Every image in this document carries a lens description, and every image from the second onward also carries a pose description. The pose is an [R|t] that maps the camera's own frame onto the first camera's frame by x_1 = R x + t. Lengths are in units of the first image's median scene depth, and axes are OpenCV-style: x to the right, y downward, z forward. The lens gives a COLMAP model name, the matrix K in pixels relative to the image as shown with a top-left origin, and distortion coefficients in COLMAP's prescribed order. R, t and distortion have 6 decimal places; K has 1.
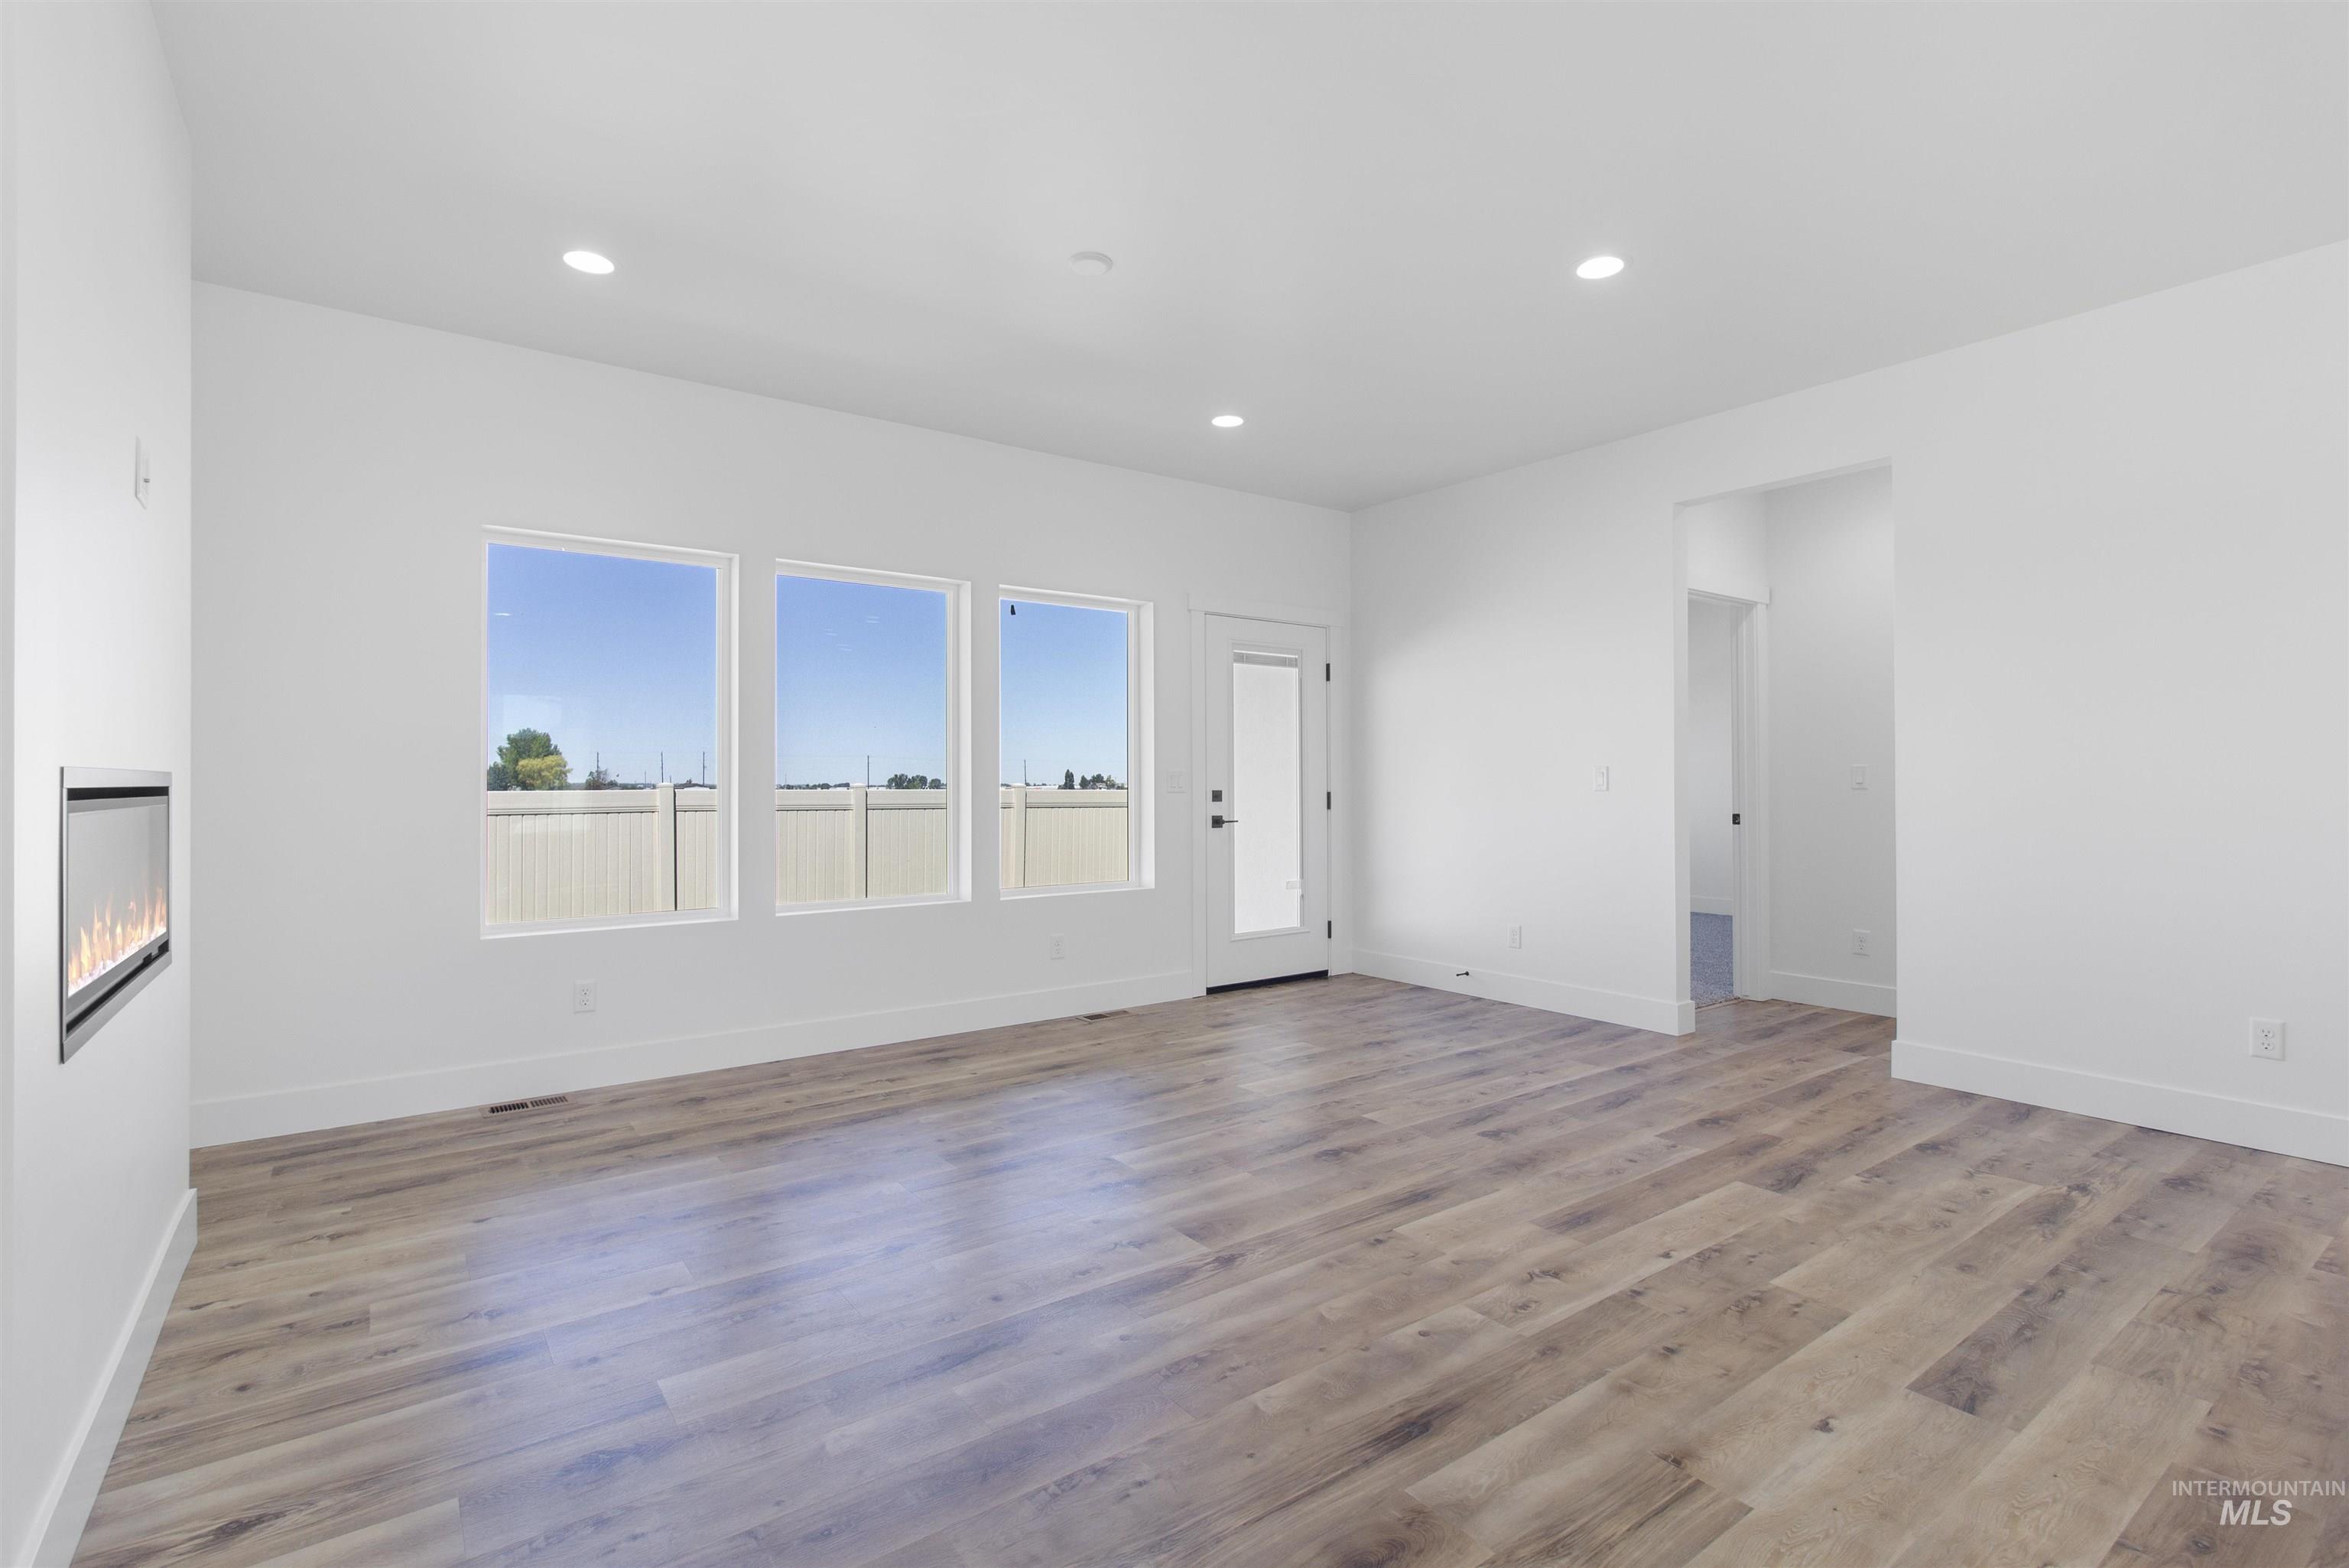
lens RADIAL K [[1093.8, 0, 1187.1], [0, 1093.8, 779.7], [0, 0, 1]] dist [0.000572, 0.000412]
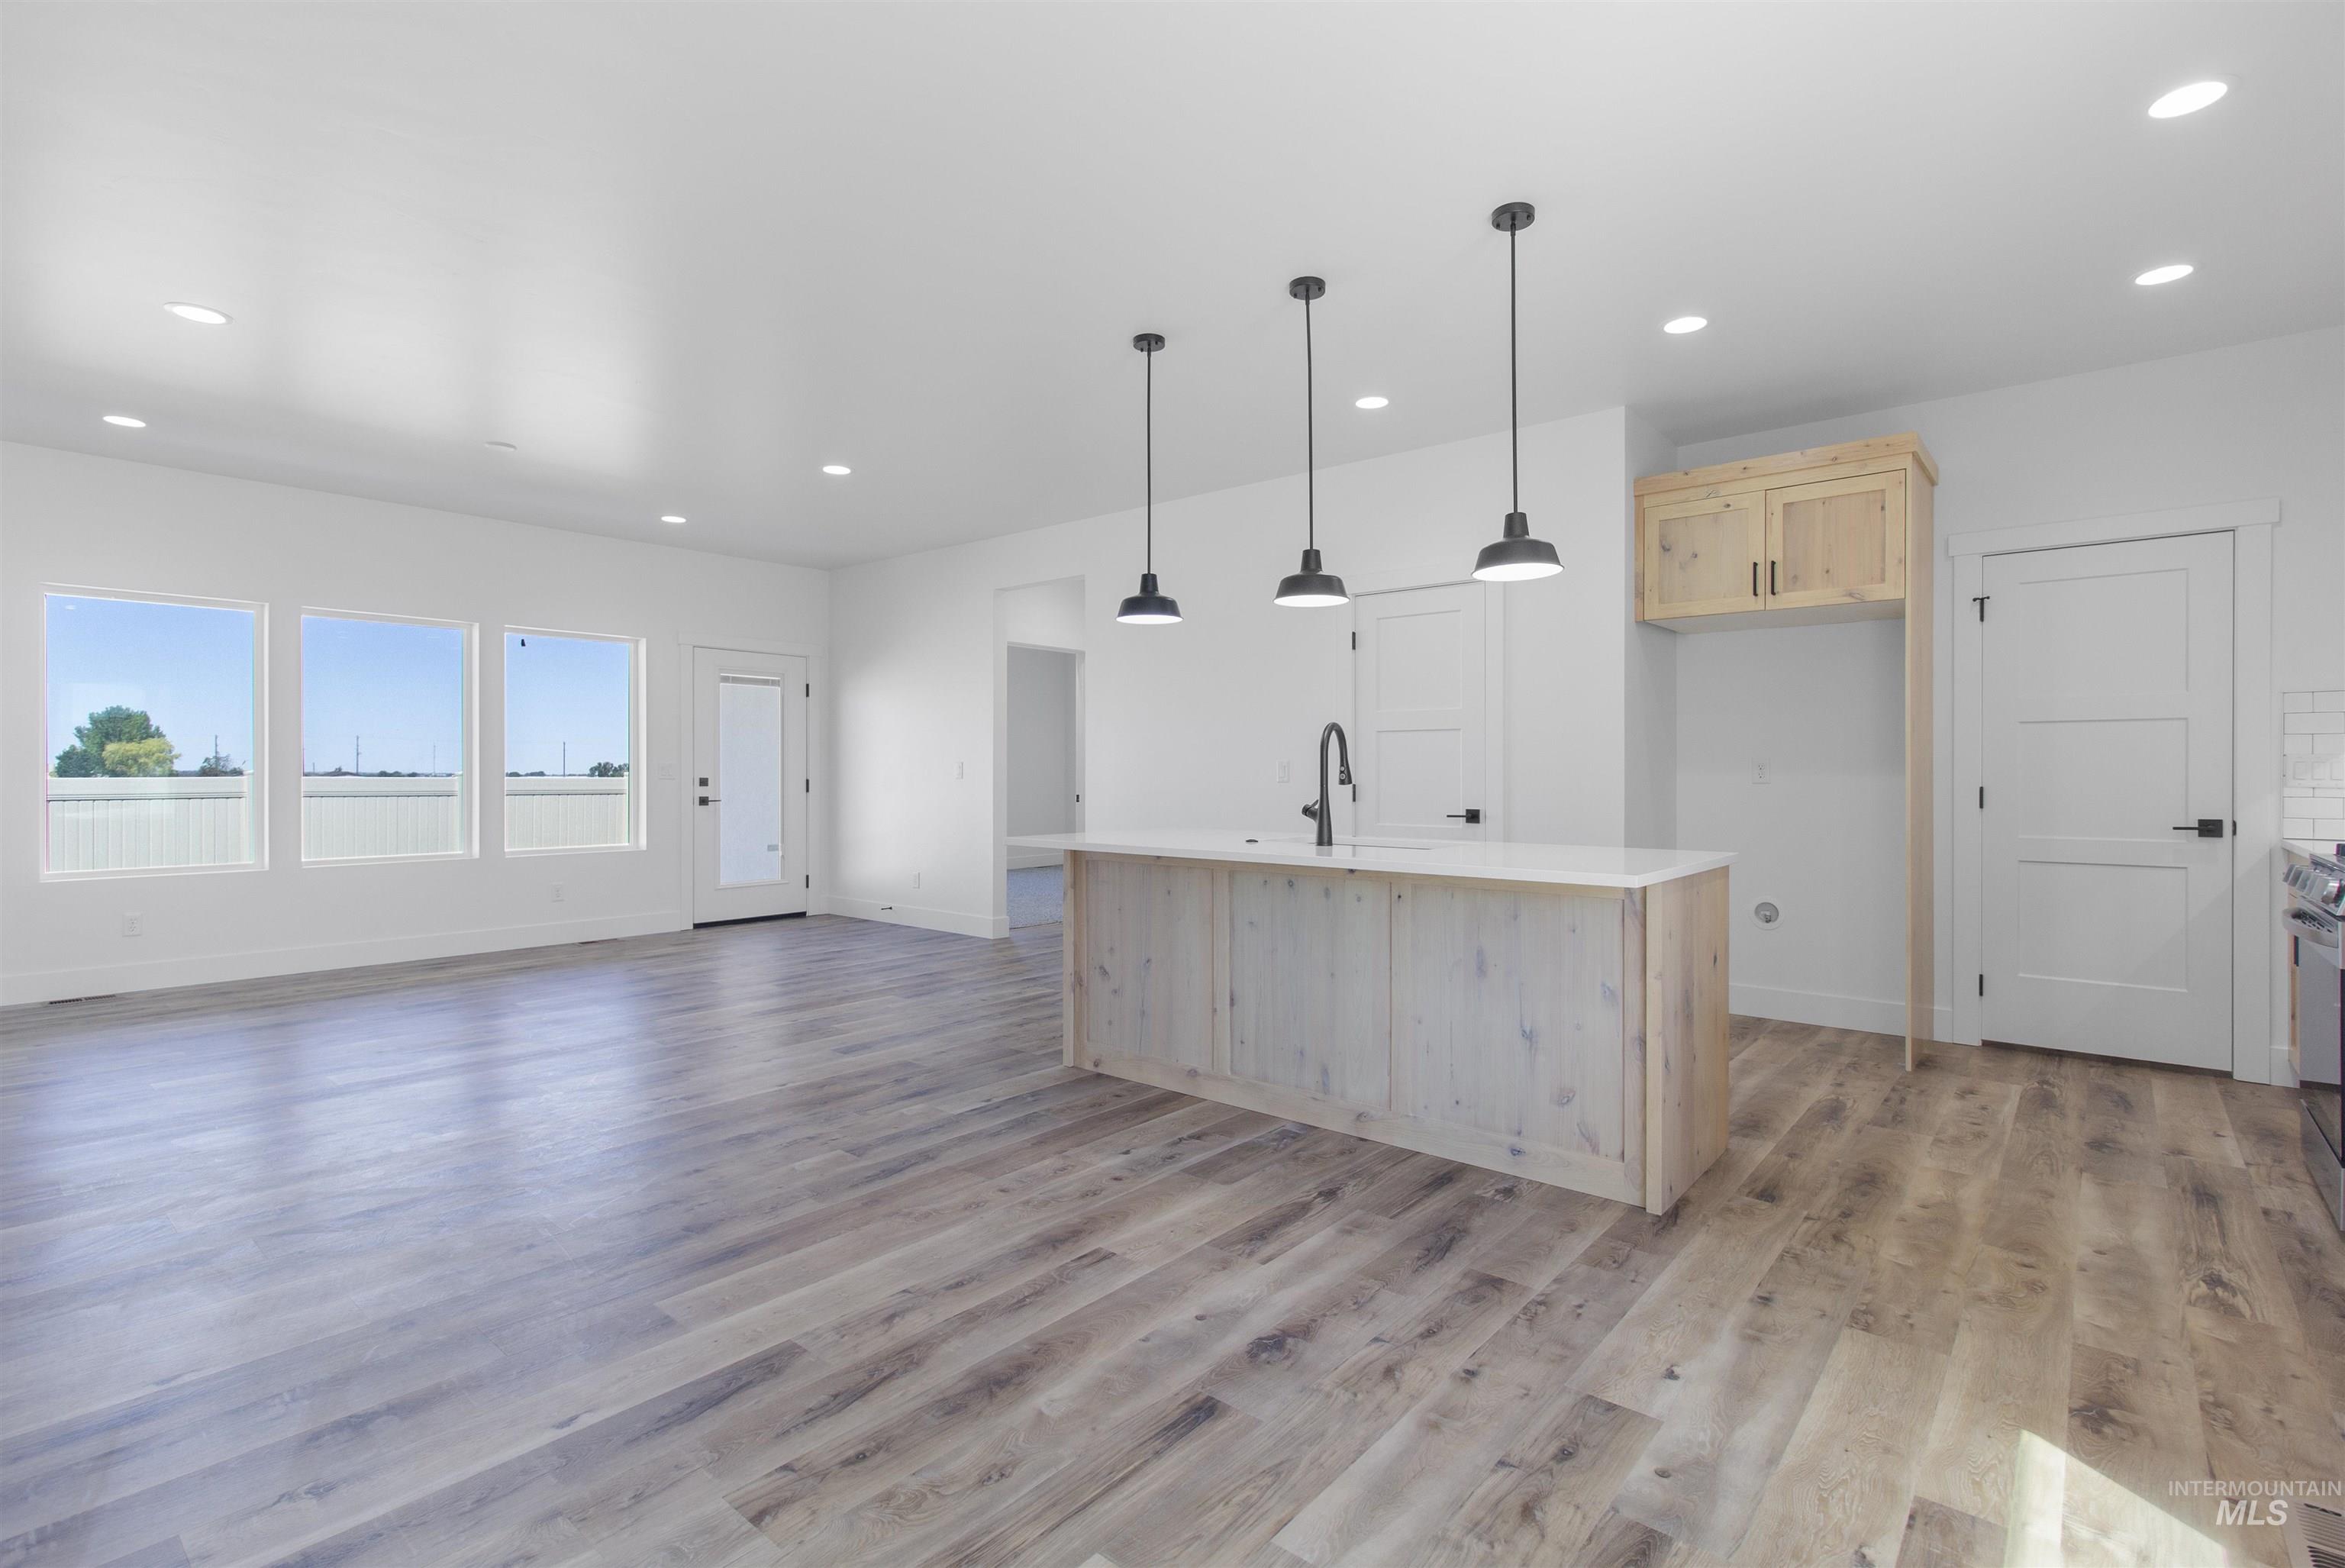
lens RADIAL K [[1089.3, 0, 1179.1], [0, 1089.3, 774.9], [0, 0, 1]] dist [0.001063, 0.000504]
pose [[0.973907, 0.003115, 0.226925, 0.555623], [-0.004090, 0.999984, 0.003828, -0.002967], [-0.226910, -0.004656, 0.973905, -0.843089]]
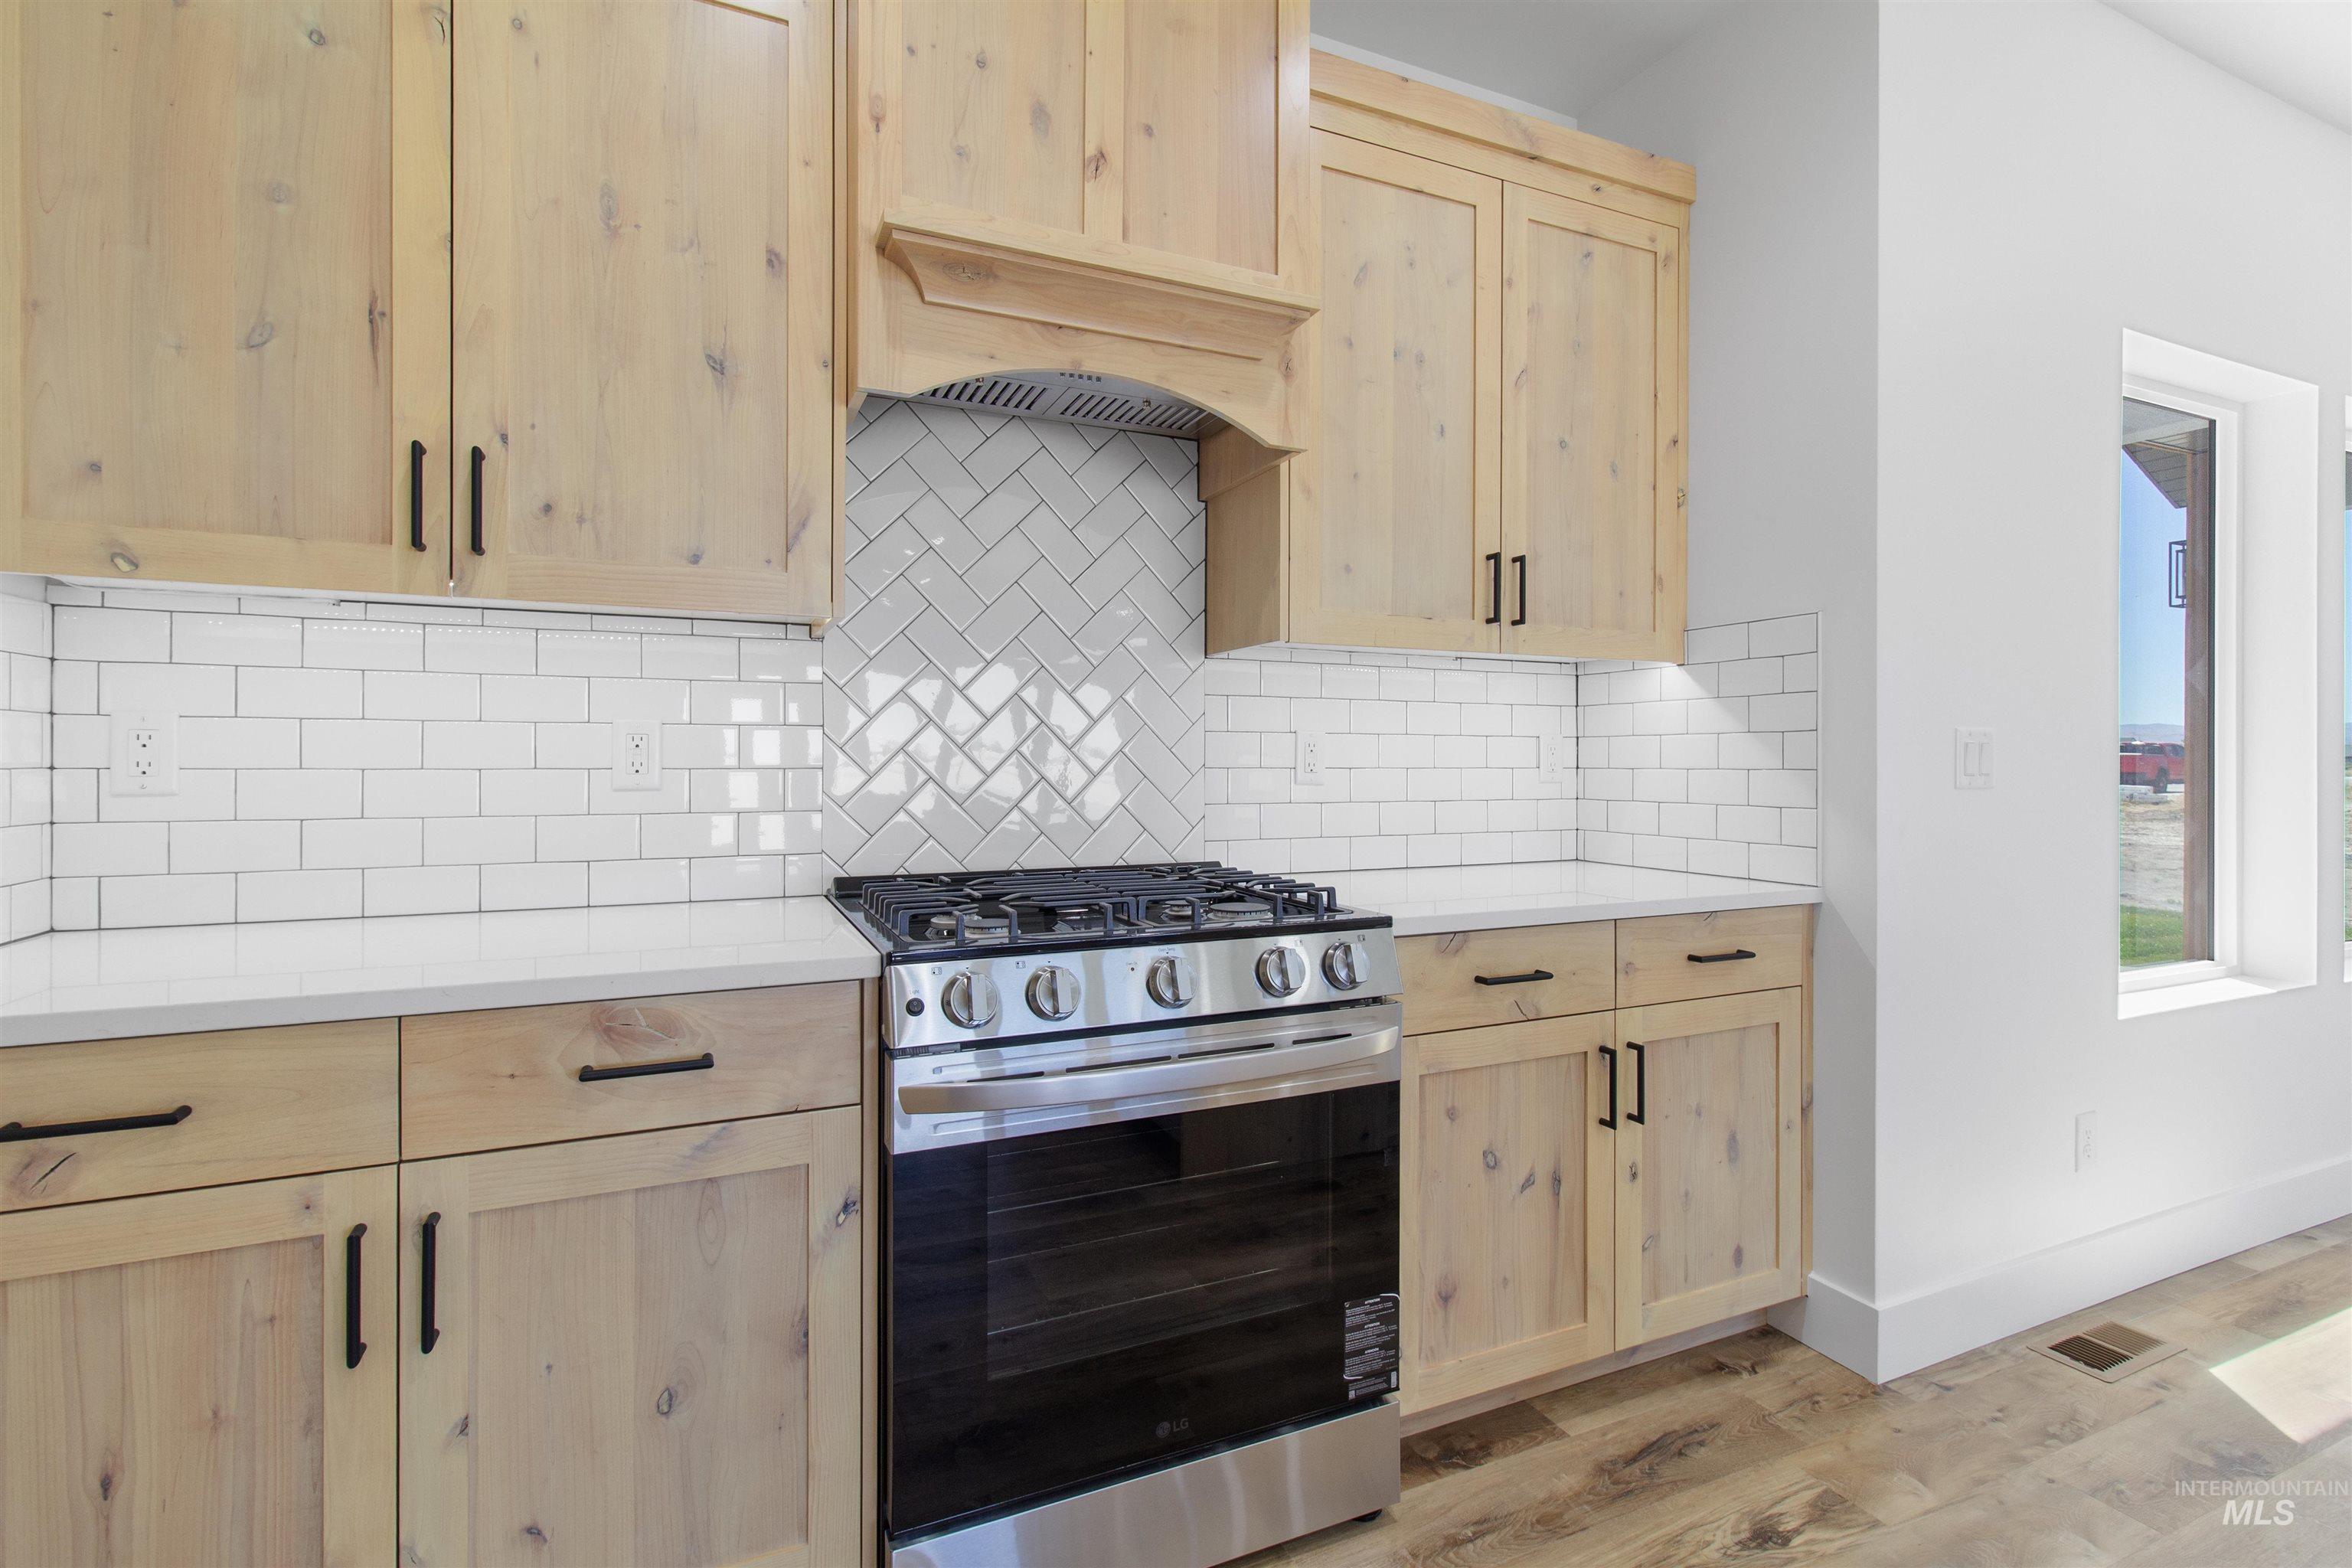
lens RADIAL K [[1085.1, 0, 1184.5], [0, 1085.1, 761.6], [0, 0, 1]] dist [0.001440, -0.000064]
pose [[-0.977365, 0.002287, 0.211548, 1.622372], [0.002305, 0.999997, -0.000161, -0.004912], [-0.211548, 0.000330, -0.977368, 0.311381]]
